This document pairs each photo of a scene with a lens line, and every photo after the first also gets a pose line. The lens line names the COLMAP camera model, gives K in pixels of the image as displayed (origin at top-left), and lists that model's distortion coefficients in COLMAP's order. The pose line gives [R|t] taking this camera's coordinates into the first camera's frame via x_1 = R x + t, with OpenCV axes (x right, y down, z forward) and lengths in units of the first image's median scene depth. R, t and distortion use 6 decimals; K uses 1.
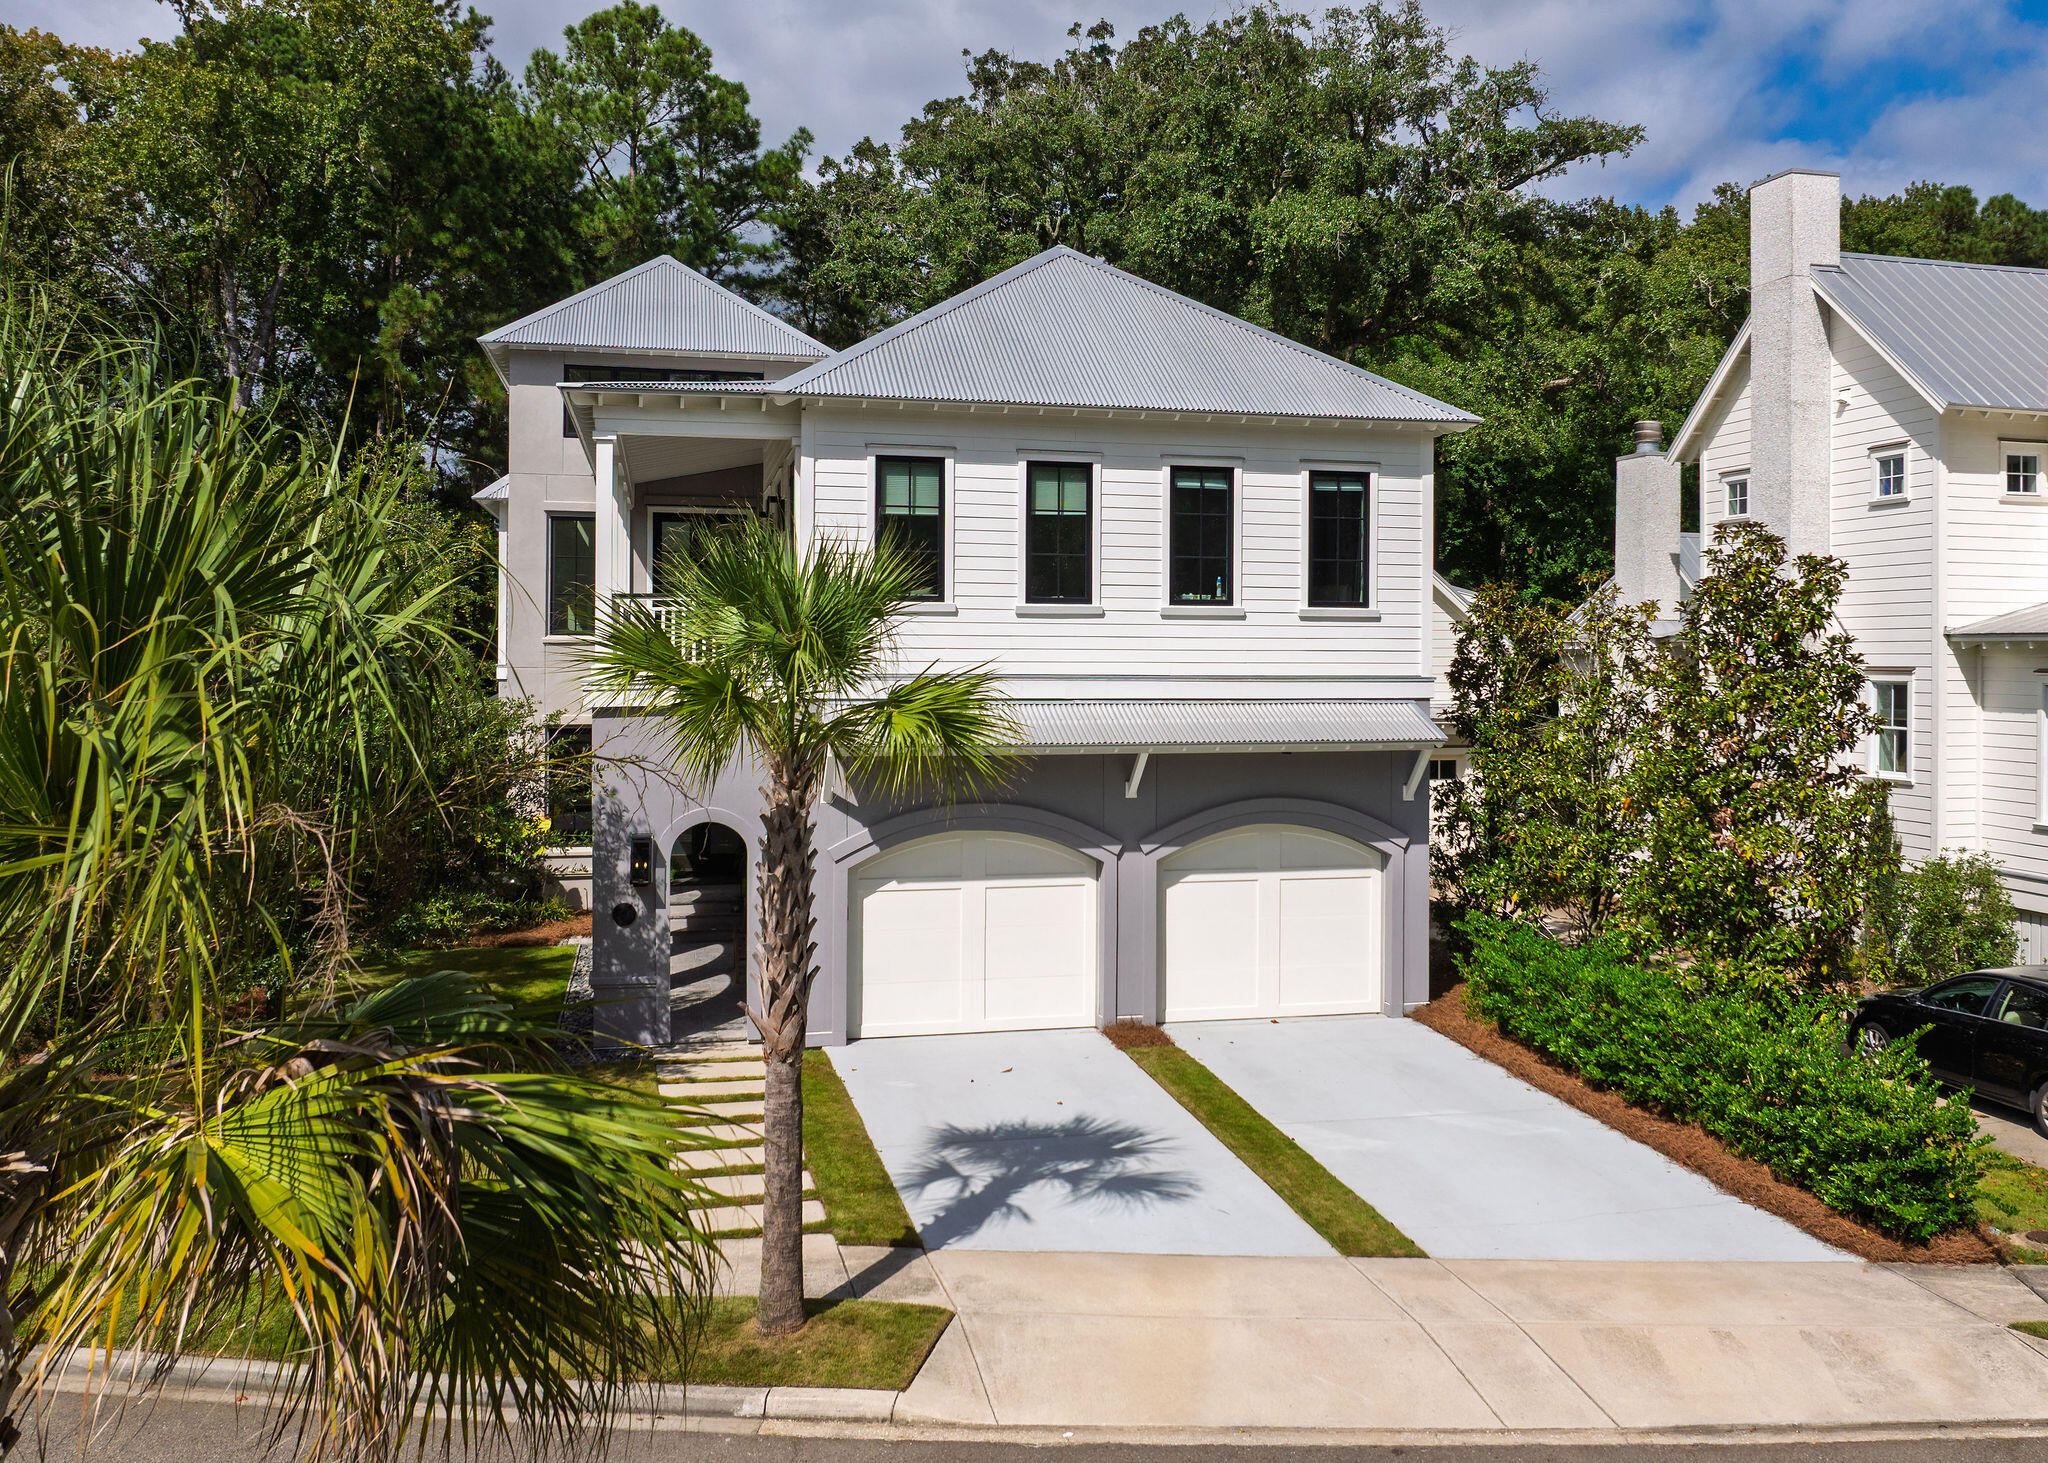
lens RADIAL K [[1693.7, 0, 1093.4], [0, 1693.7, 675.9], [0, 0, 1]] dist [-0.019966, -0.013583]
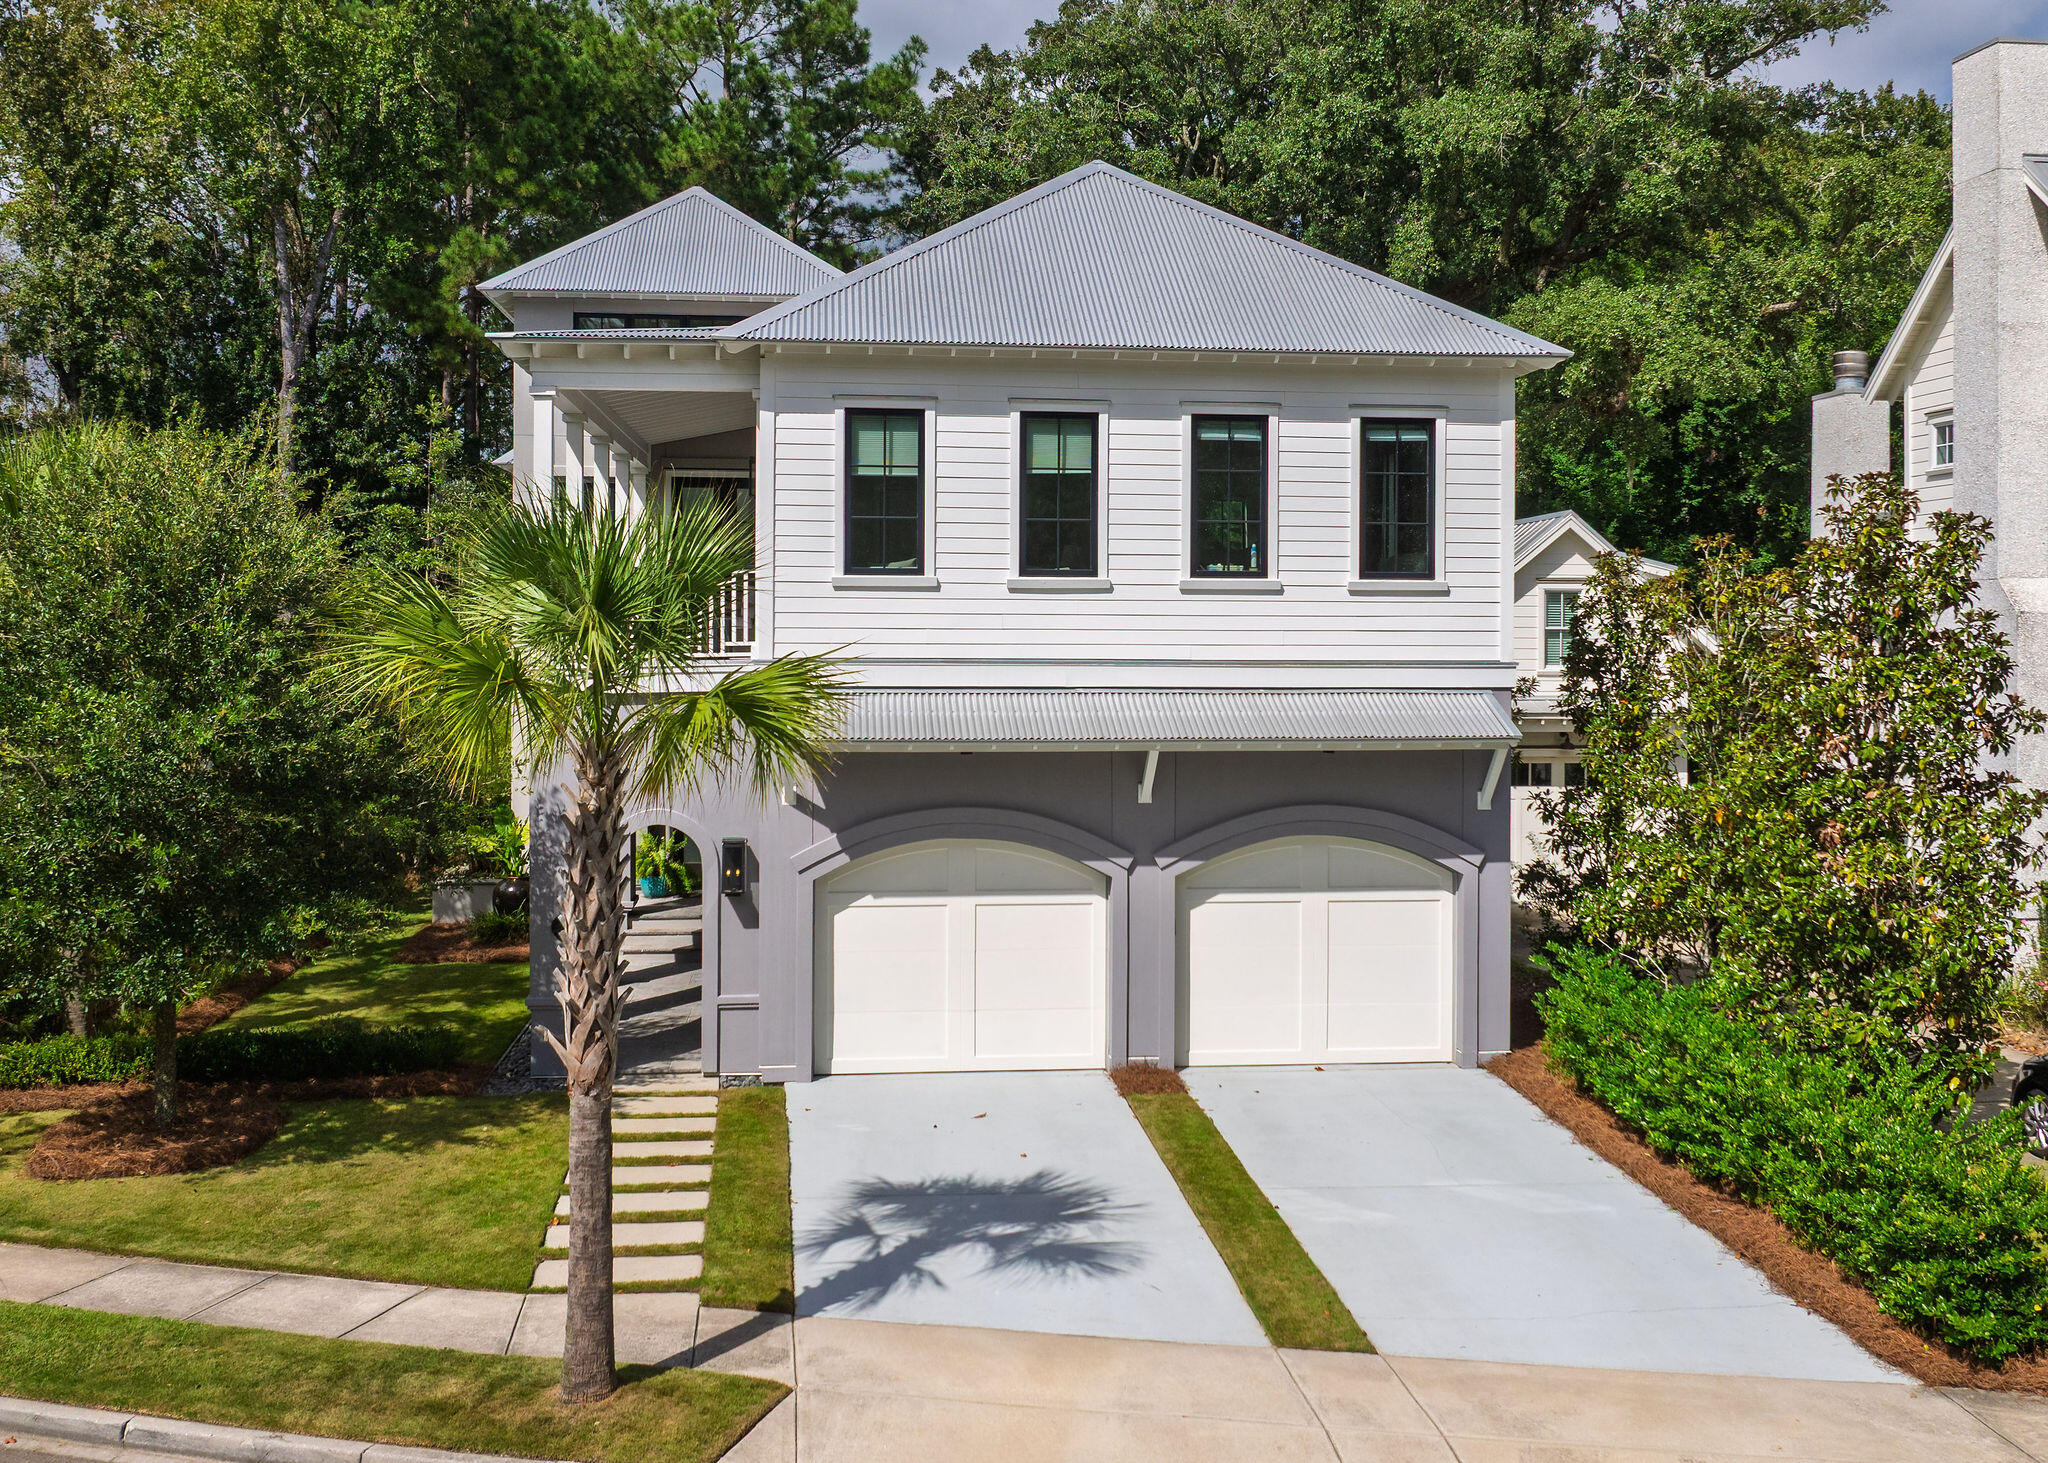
lens RADIAL K [[1963.5, 0, 1056.1], [0, 1963.5, 660.1], [0, 0, 1]] dist [-0.025028, 0.000000]
pose [[0.990915, 0.000605, -0.134490, 0.111565], [-0.000798, 0.999999, -0.001386, 0.001223], [0.134489, 0.001480, 0.990914, 0.010229]]
